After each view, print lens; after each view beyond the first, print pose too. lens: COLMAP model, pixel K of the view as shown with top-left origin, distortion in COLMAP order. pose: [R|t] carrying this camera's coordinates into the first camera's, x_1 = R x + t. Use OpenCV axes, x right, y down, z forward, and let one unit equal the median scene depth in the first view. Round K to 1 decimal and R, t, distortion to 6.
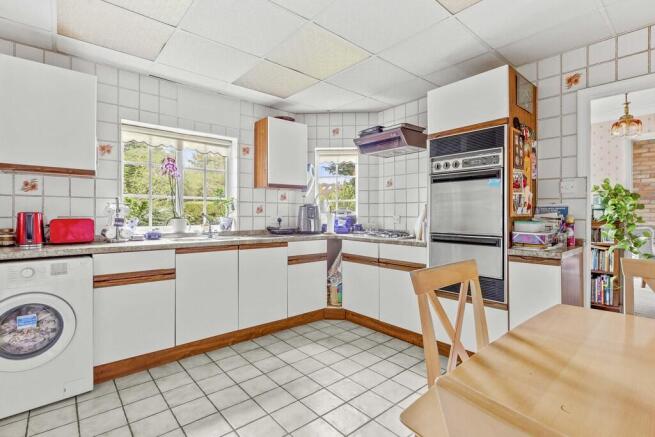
lens RADIAL K [[313.3, 0, 327.6], [0, 313.3, 215.3], [0, 0, 1]] dist [-0.001925, 0.000037]
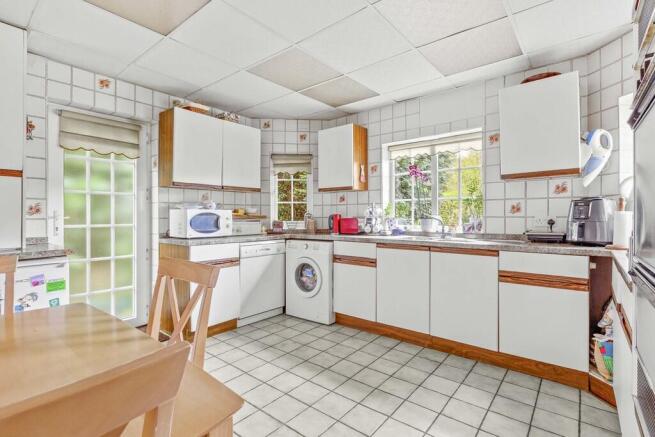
lens RADIAL K [[313.3, 0, 327.5], [0, 313.3, 218.1], [0, 0, 1]] dist [-0.001925, 0.000037]
pose [[0.172596, 0.005532, -0.984977, 0.642654], [0.002797, 0.999977, 0.006106, 0.000631], [0.984989, -0.003809, 0.172576, 0.553454]]
